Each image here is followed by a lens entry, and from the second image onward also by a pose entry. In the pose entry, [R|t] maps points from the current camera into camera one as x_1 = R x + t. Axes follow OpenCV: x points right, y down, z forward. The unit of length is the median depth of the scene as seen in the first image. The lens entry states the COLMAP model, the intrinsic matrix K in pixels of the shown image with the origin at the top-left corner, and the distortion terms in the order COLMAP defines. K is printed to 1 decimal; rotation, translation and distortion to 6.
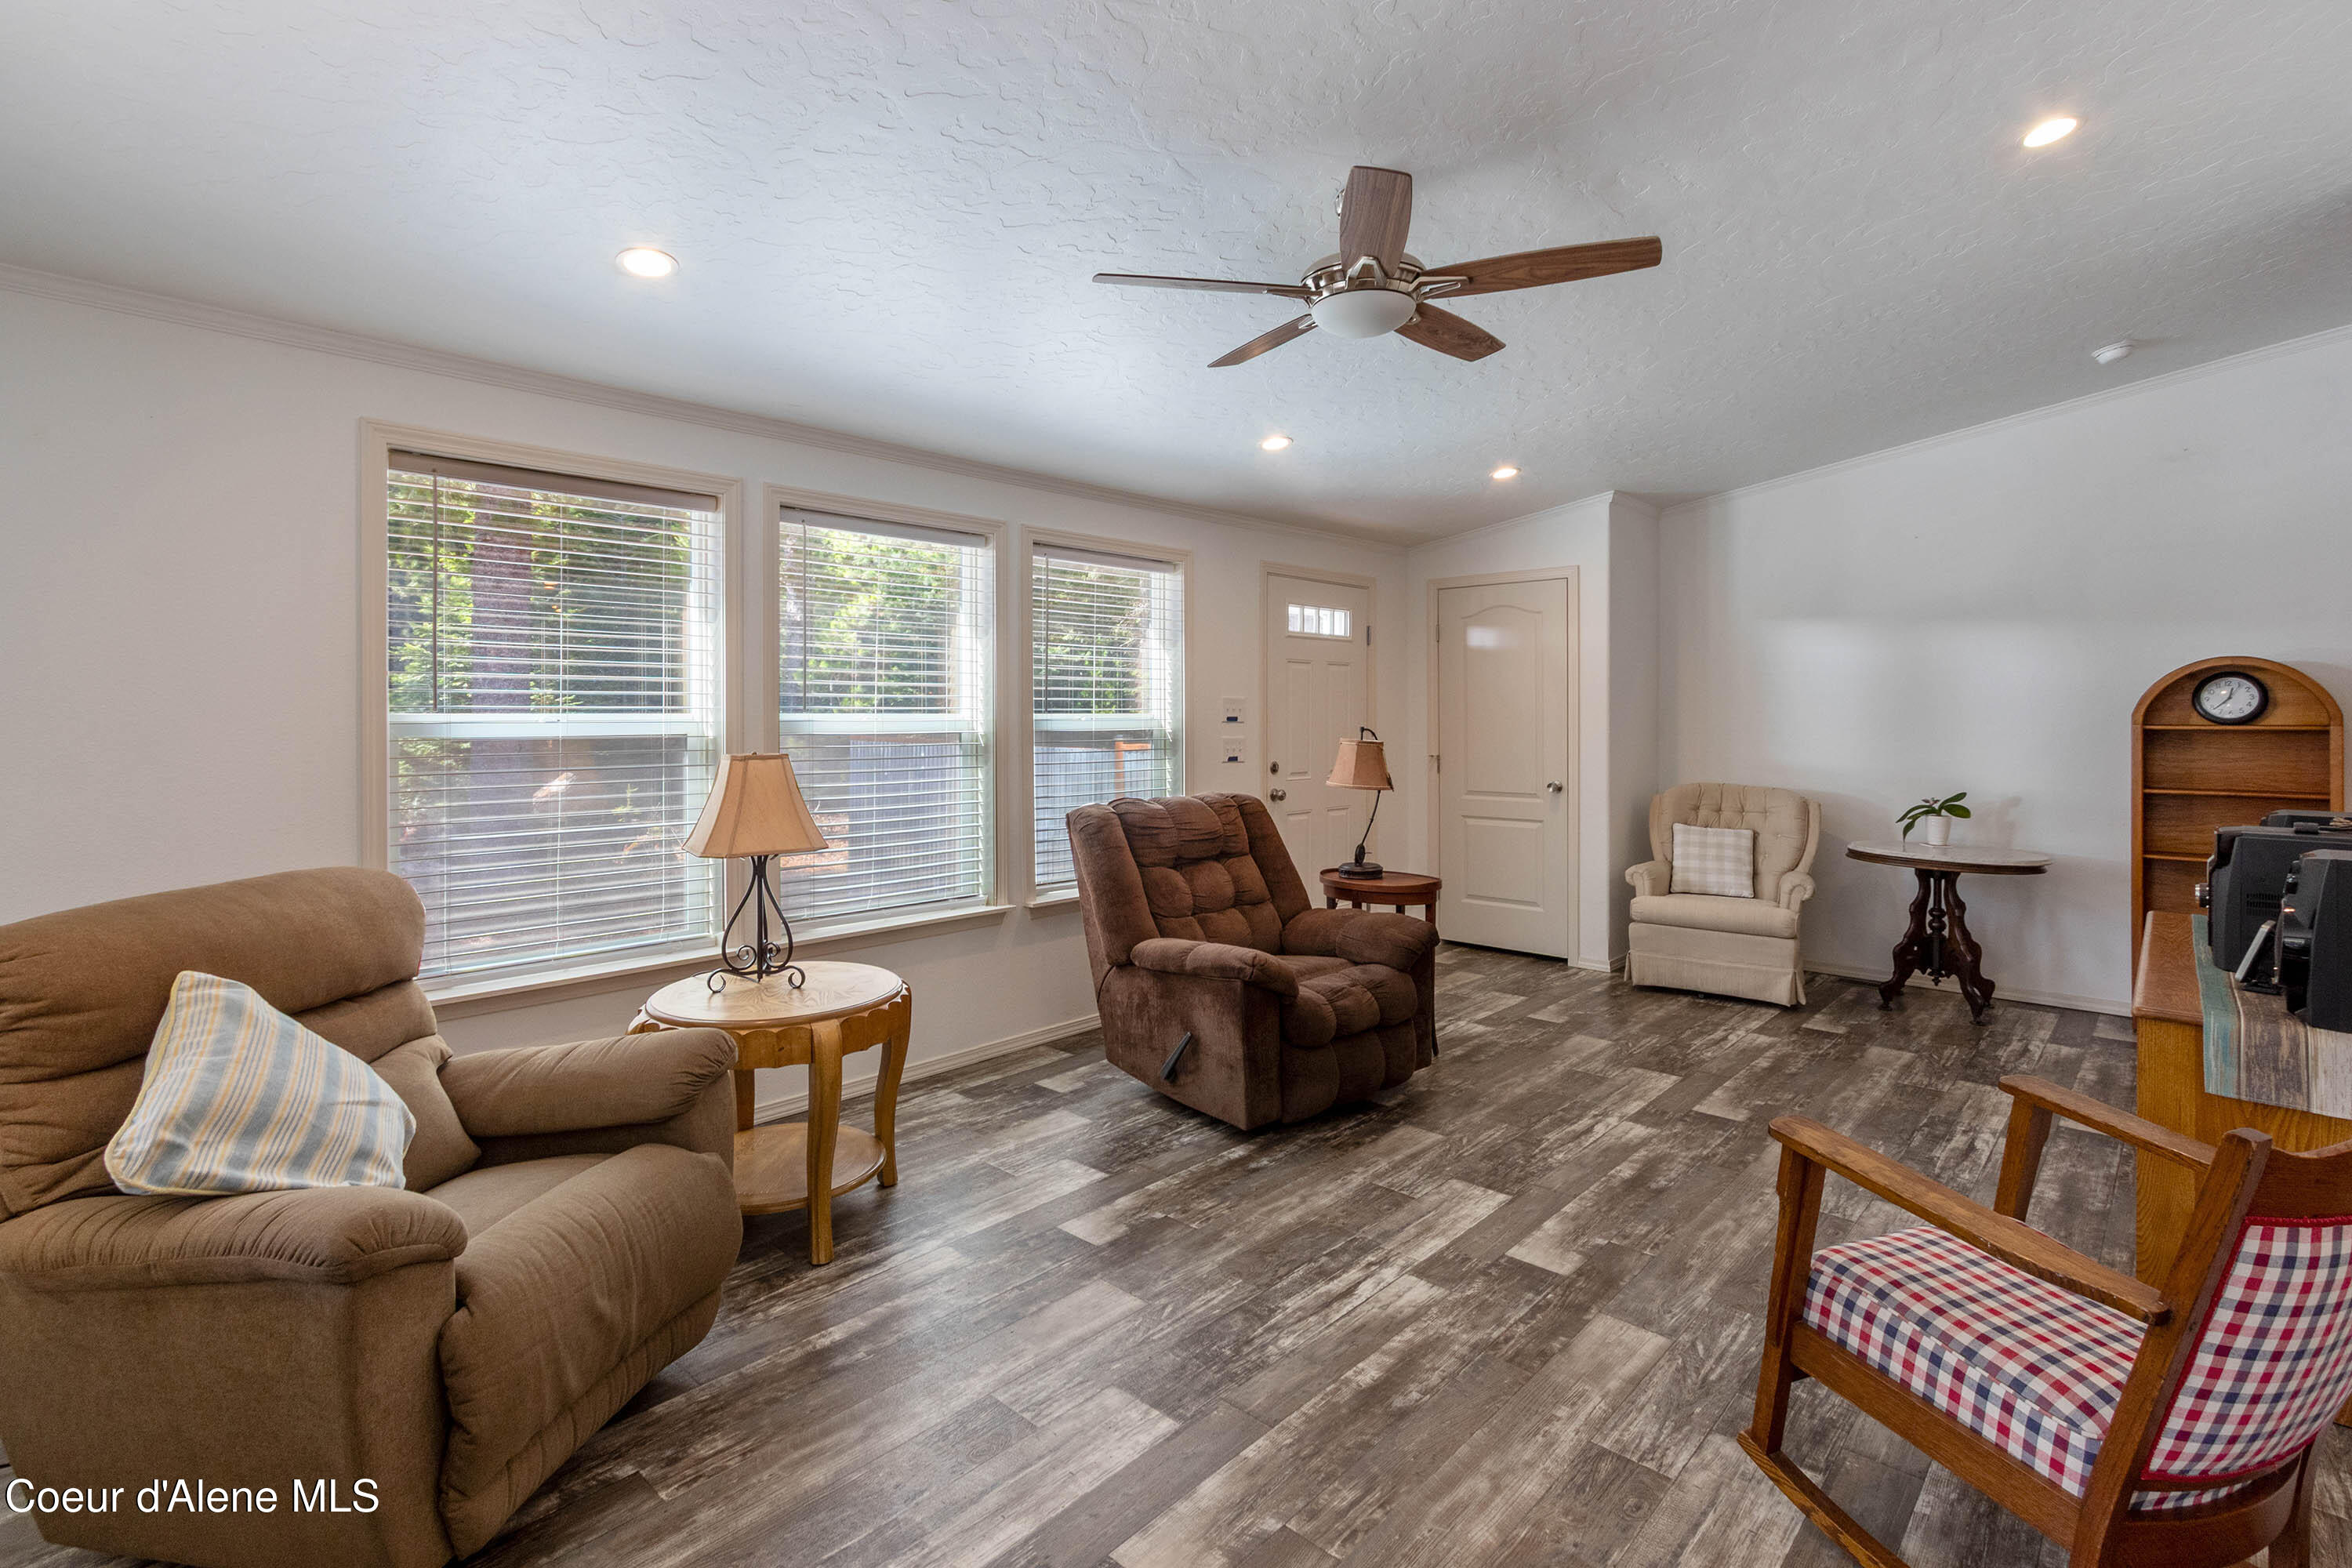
lens RADIAL K [[1081.1, 0, 1166.1], [0, 1081.1, 710.1], [0, 0, 1]] dist [0.002273, -0.007367]
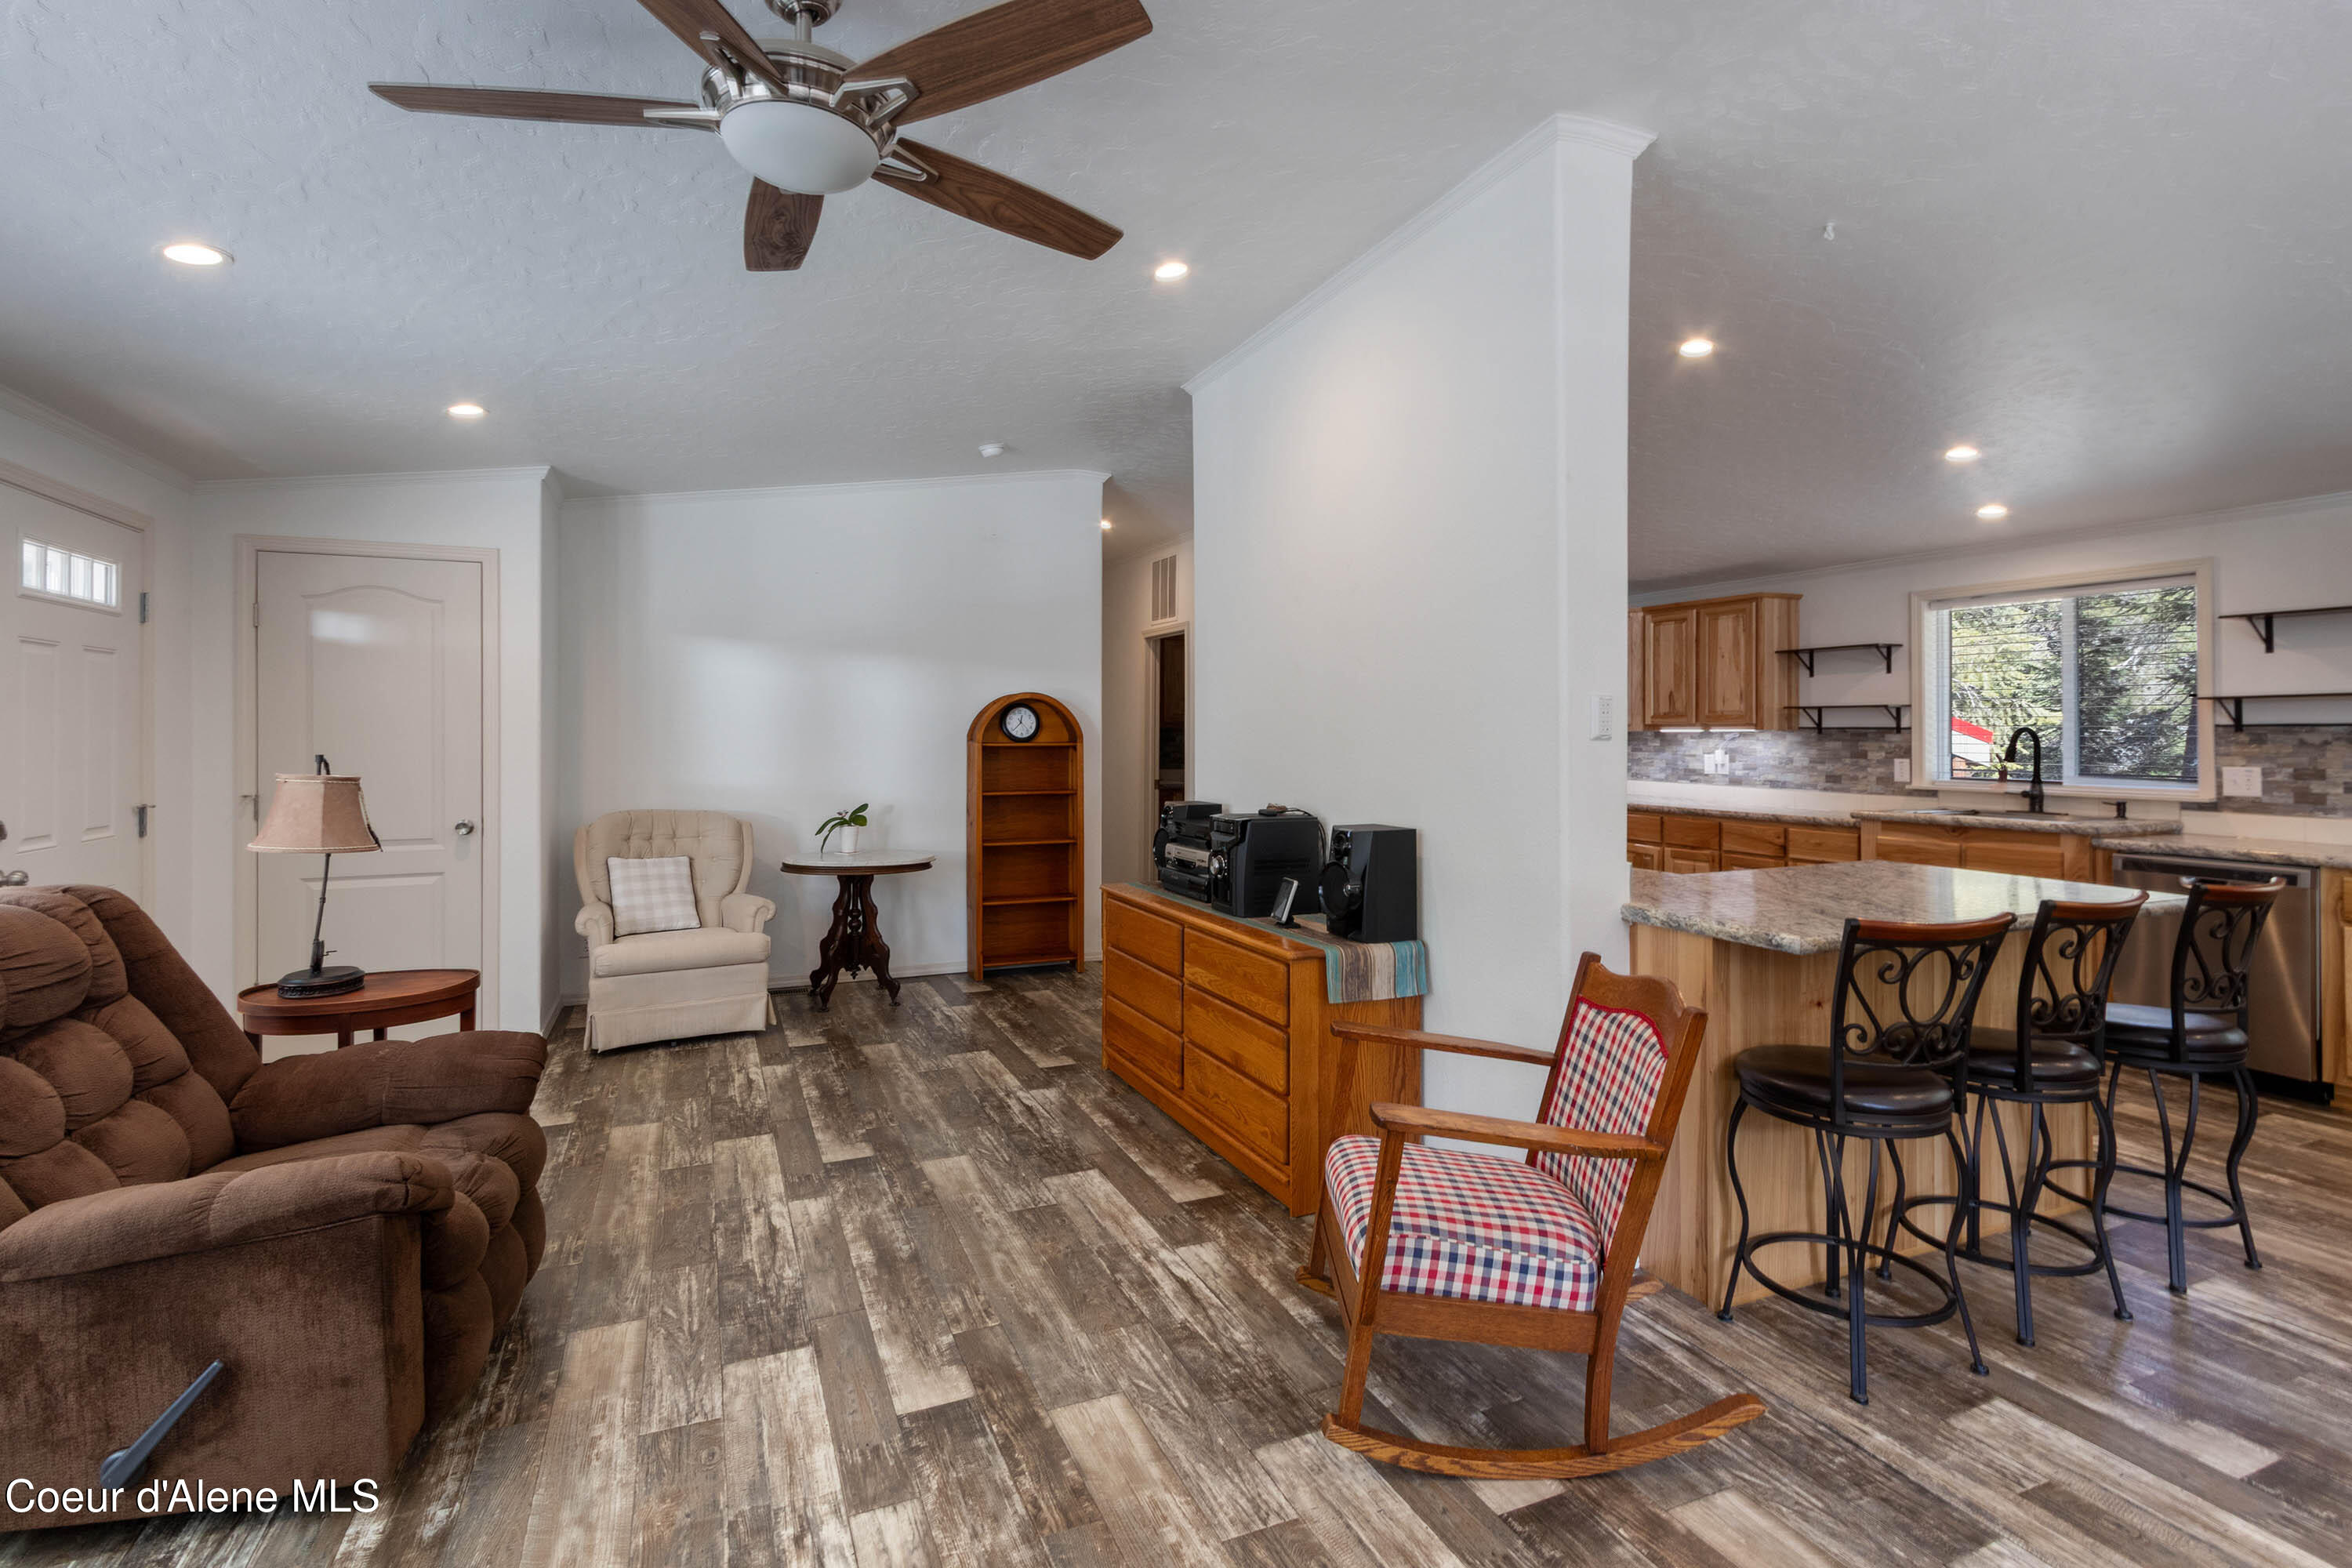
lens RADIAL K [[1085.4, 0, 1138.8], [0, 1085.4, 725.8], [0, 0, 1]] dist [0.000334, -0.000444]
pose [[0.406473, 0.007717, 0.913630, -0.206699], [-0.005120, 0.999968, -0.006169, 0.000223], [-0.913648, -0.002170, 0.406500, 0.305643]]
